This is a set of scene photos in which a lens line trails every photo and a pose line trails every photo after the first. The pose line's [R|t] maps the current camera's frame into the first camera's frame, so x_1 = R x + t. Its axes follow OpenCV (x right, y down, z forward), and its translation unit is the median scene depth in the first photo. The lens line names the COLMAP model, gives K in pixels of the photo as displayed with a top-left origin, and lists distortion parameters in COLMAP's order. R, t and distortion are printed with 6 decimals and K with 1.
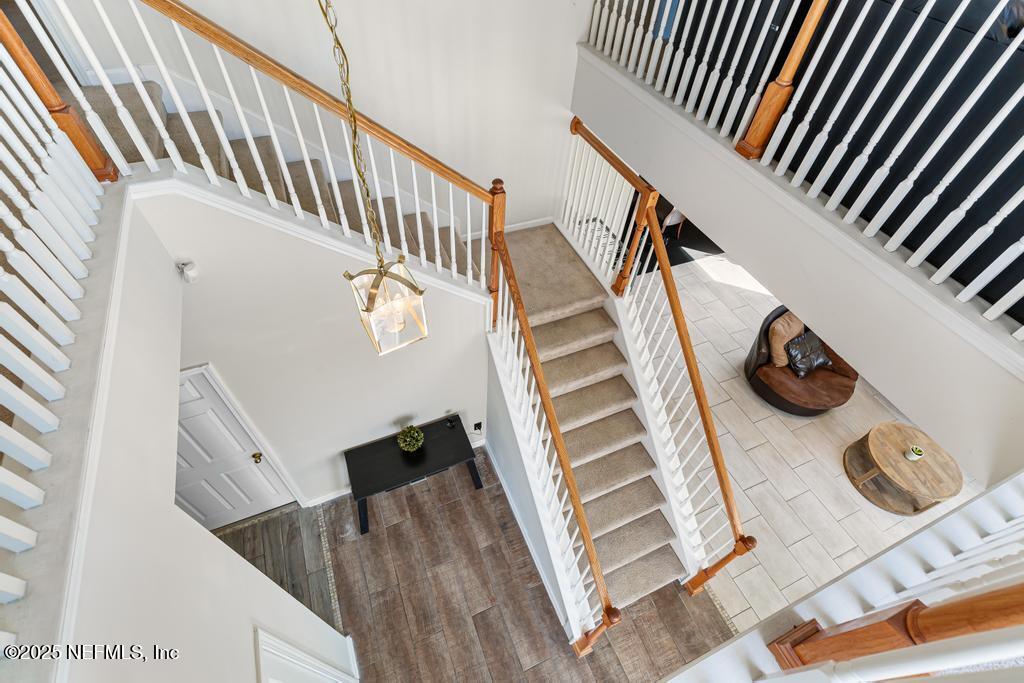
lens RADIAL K [[463.3, 0, 509.1], [0, 463.3, 331.3], [0, 0, 1]] dist [0.002745, -0.000304]
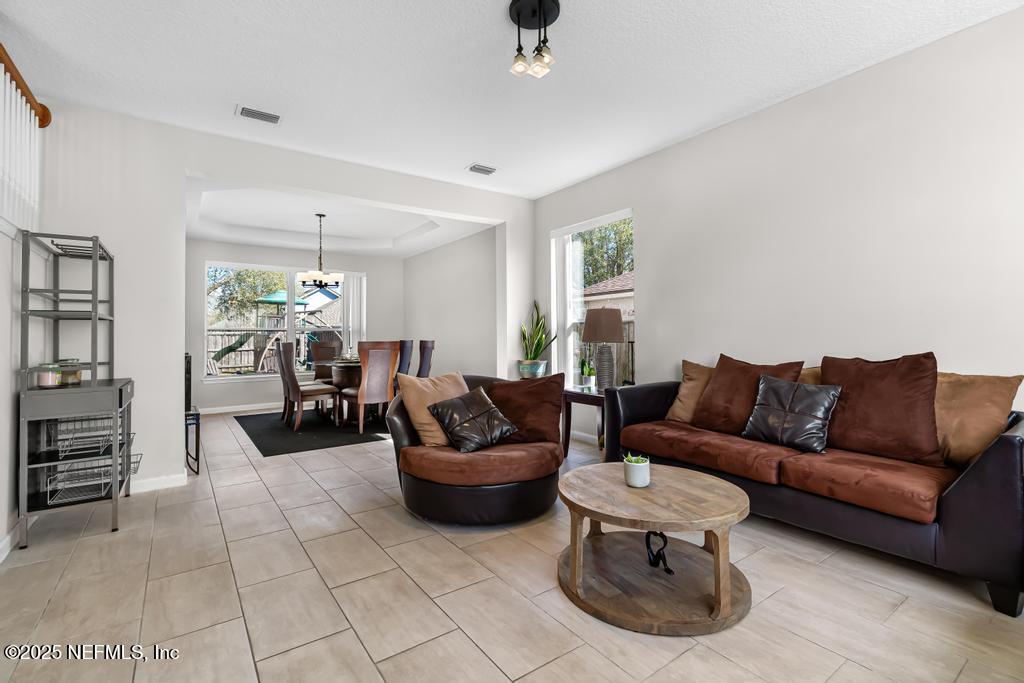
lens RADIAL K [[463.3, 0, 509.1], [0, 463.3, 331.3], [0, 0, 1]] dist [0.002745, -0.000304]
pose [[0.974801, -0.063852, 0.213742, 0.725005], [0.203520, 0.646874, -0.734938, 0.547460], [-0.091337, 0.759919, 0.643569, 0.664951]]
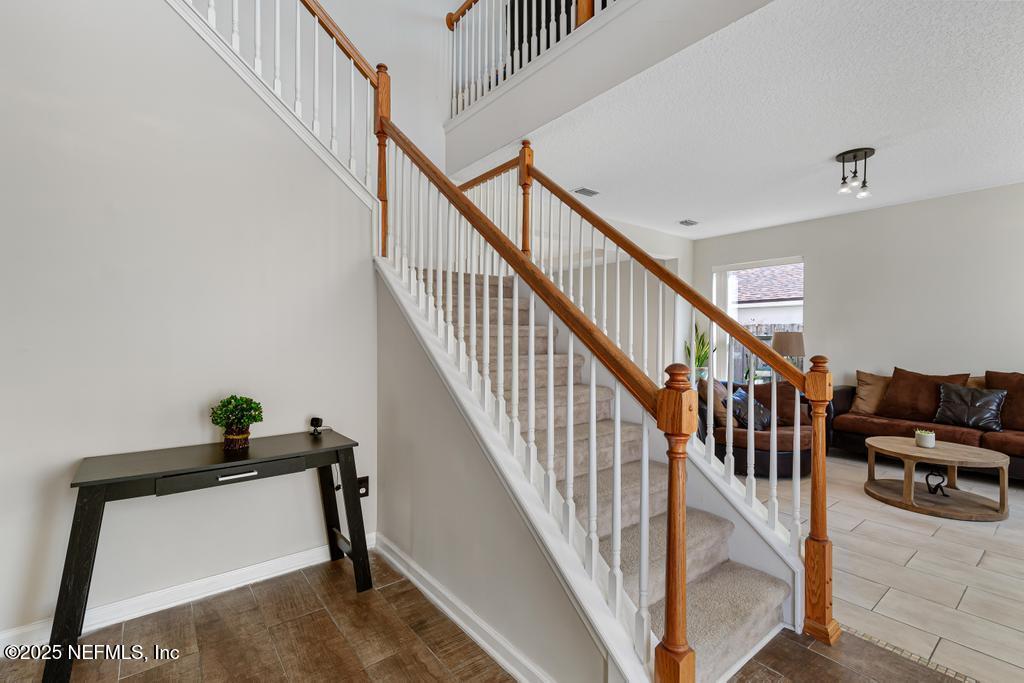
lens RADIAL K [[454.6, 0, 507.9], [0, 454.6, 341.9], [0, 0, 1]] dist [0.001843, 0.000142]
pose [[0.965273, -0.052463, 0.255920, -0.029434], [0.224678, 0.666555, -0.710792, 0.613705], [-0.133294, 0.743608, 0.655195, 0.500988]]
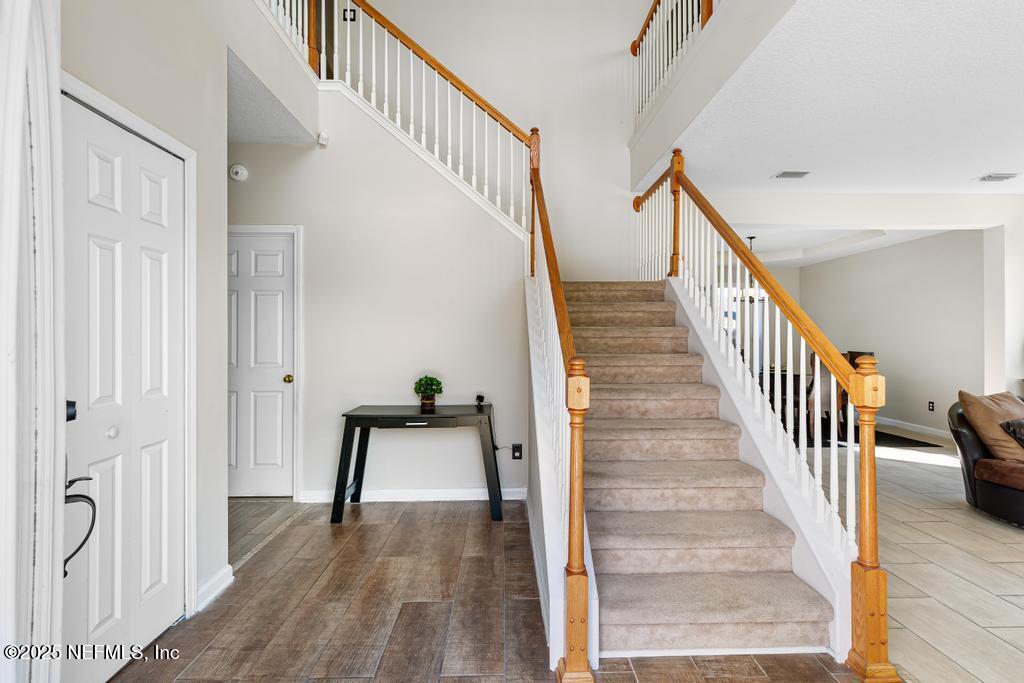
lens RADIAL K [[466.3, 0, 513.3], [0, 466.3, 337.4], [0, 0, 1]] dist [0.001457, -0.000428]
pose [[0.927581, -0.055189, -0.369523, 0.266483], [-0.244791, 0.657410, -0.712663, 0.735596], [0.282259, 0.751509, 0.596292, 0.415422]]
